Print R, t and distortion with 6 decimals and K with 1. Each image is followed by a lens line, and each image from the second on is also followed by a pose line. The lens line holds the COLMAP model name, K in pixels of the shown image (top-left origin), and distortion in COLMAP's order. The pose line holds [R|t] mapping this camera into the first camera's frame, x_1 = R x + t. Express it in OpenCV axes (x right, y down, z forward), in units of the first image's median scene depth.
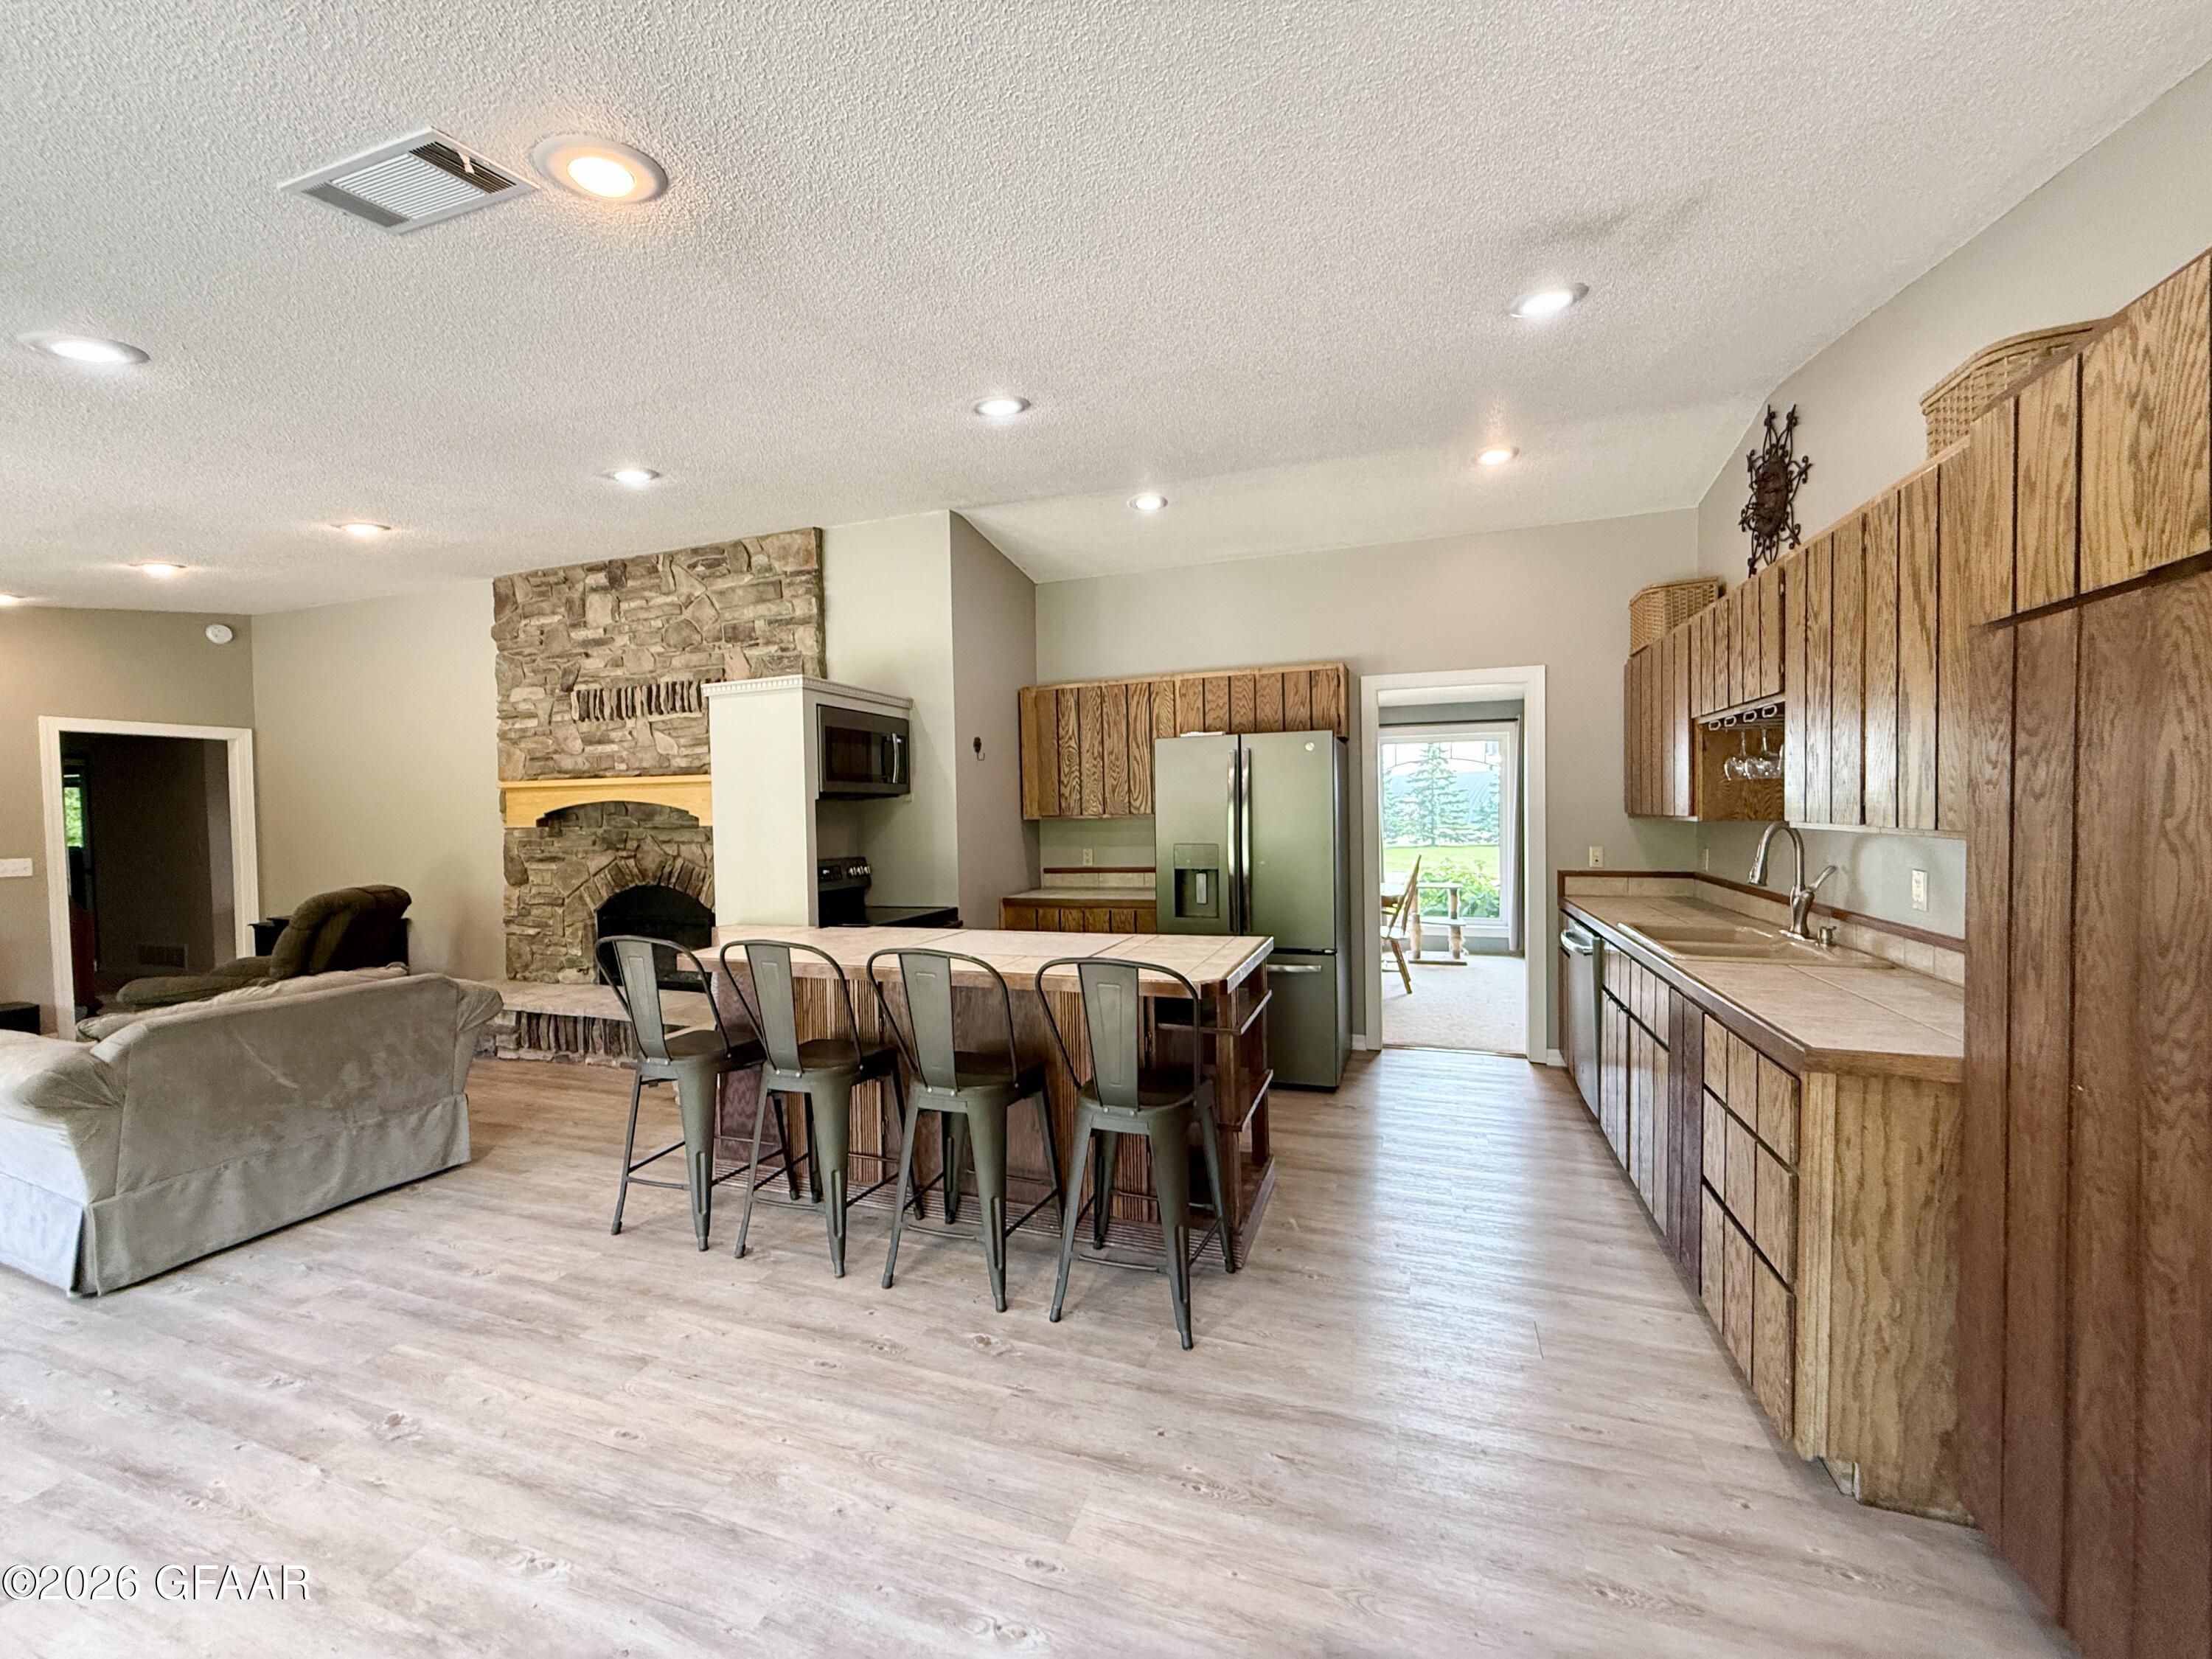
lens RADIAL K [[881.5, 0, 1099.2], [0, 881.5, 828.3], [0, 0, 1]] dist [-0.000204, 0.000355]
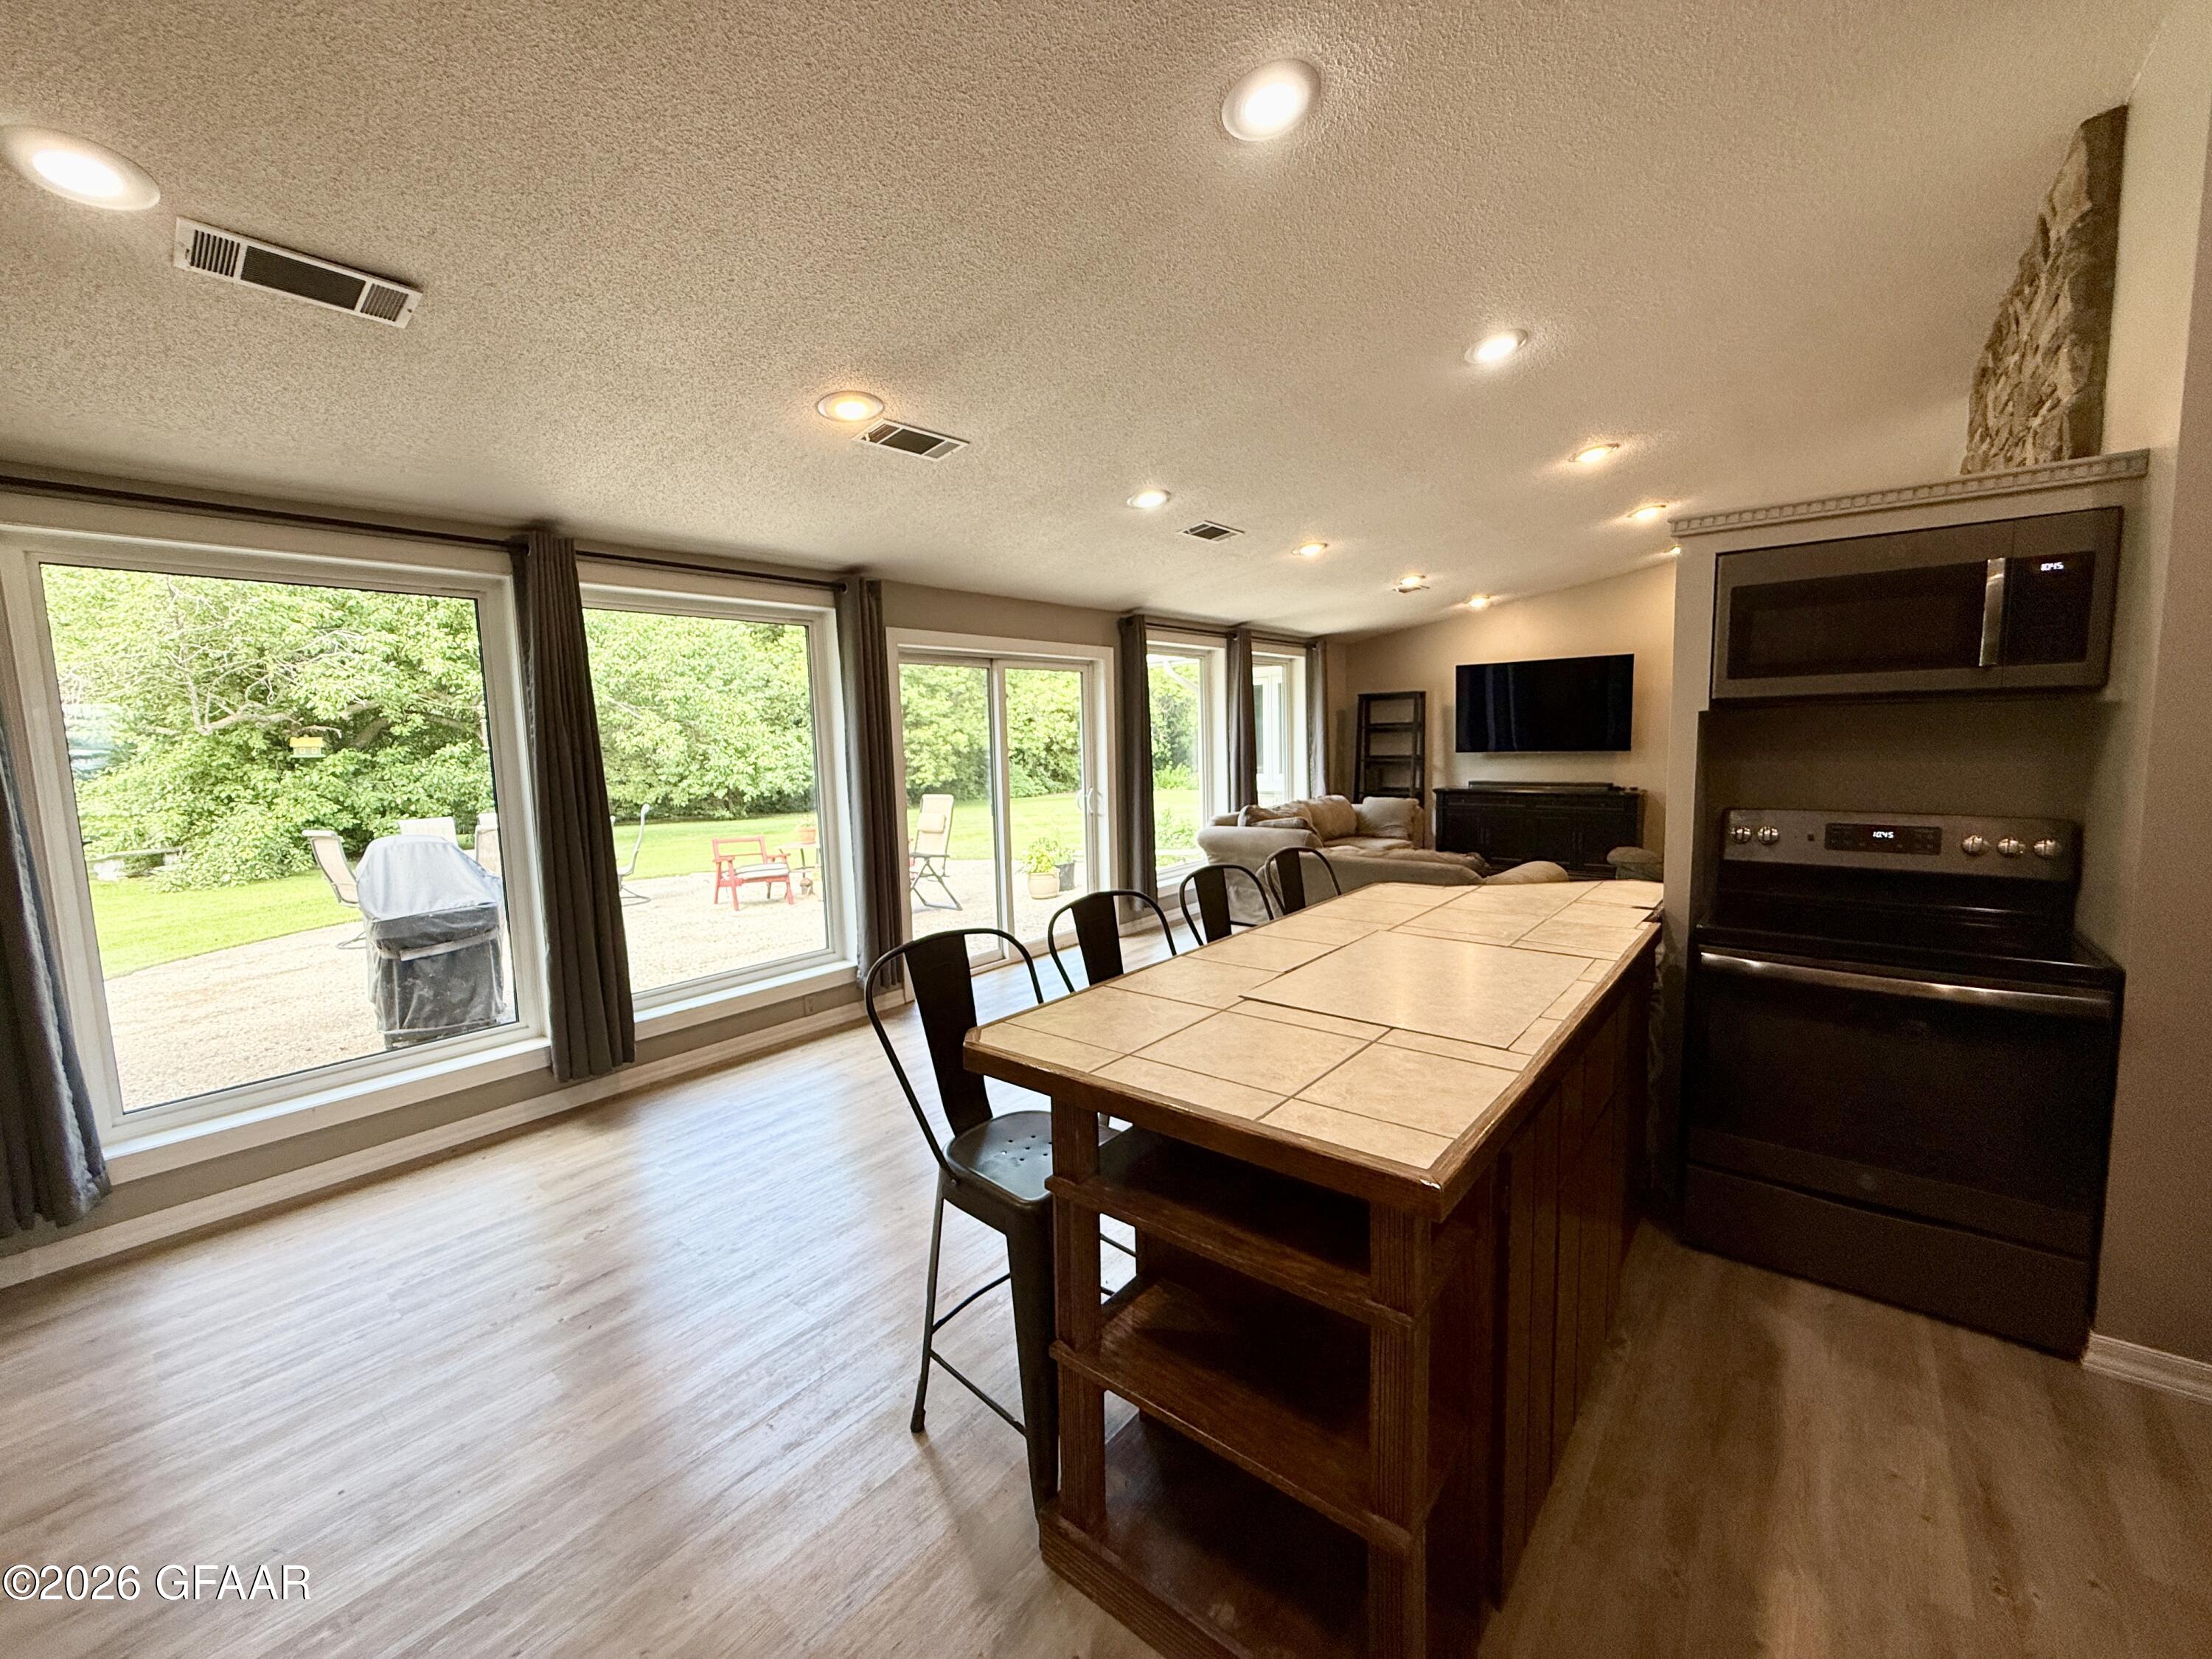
lens RADIAL K [[881.5, 0, 1099.8], [0, 881.5, 825.1], [0, 0, 1]] dist [-0.000204, 0.000355]
pose [[-0.333763, 0.124115, -0.934451, 0.344789], [0.015363, 0.991879, 0.126255, -0.031057], [0.942532, 0.027784, -0.332959, 0.659442]]
